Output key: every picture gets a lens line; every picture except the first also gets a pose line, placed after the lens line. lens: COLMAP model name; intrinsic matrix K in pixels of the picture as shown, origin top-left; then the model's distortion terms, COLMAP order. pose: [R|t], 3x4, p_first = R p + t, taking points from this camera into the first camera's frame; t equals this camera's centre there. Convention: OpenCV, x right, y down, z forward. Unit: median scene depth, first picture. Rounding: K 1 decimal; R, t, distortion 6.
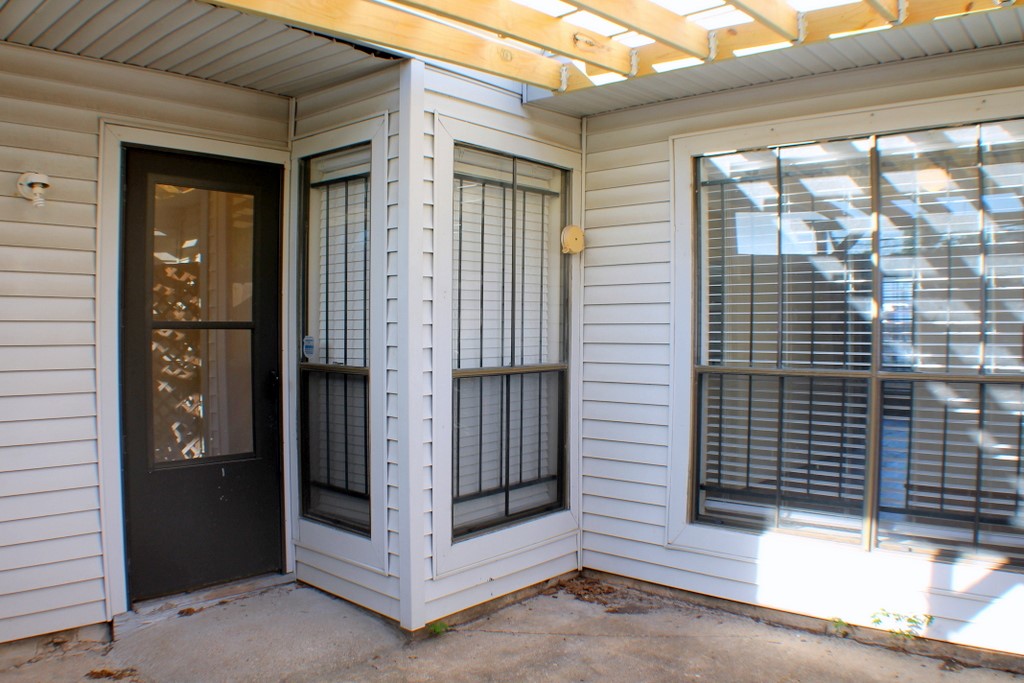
lens RADIAL K [[807.6, 0, 512.0], [0, 807.6, 341.5], [0, 0, 1]] dist [-0.202533, 0.057747]
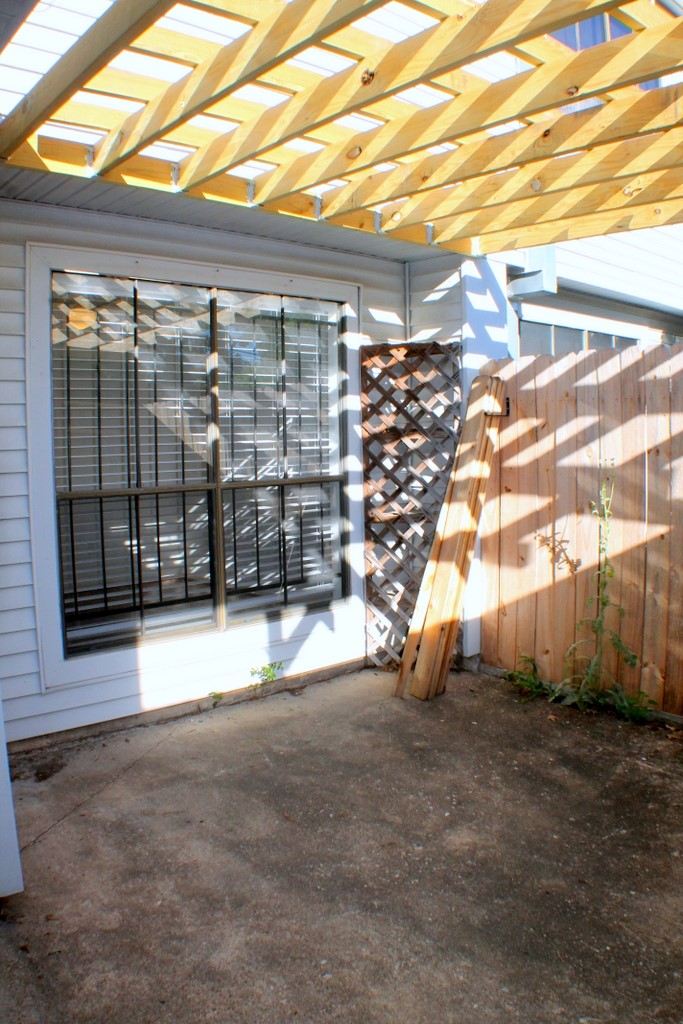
lens RADIAL K [[762.8, 0, 341.5], [0, 762.8, 512.0], [0, 0, 1]] dist [-0.229295, 0.093444]
pose [[0.147913, -0.090127, 0.984885, -0.667872], [0.040940, 0.995544, 0.084953, -0.008808], [-0.988153, 0.027755, 0.150944, 0.617417]]
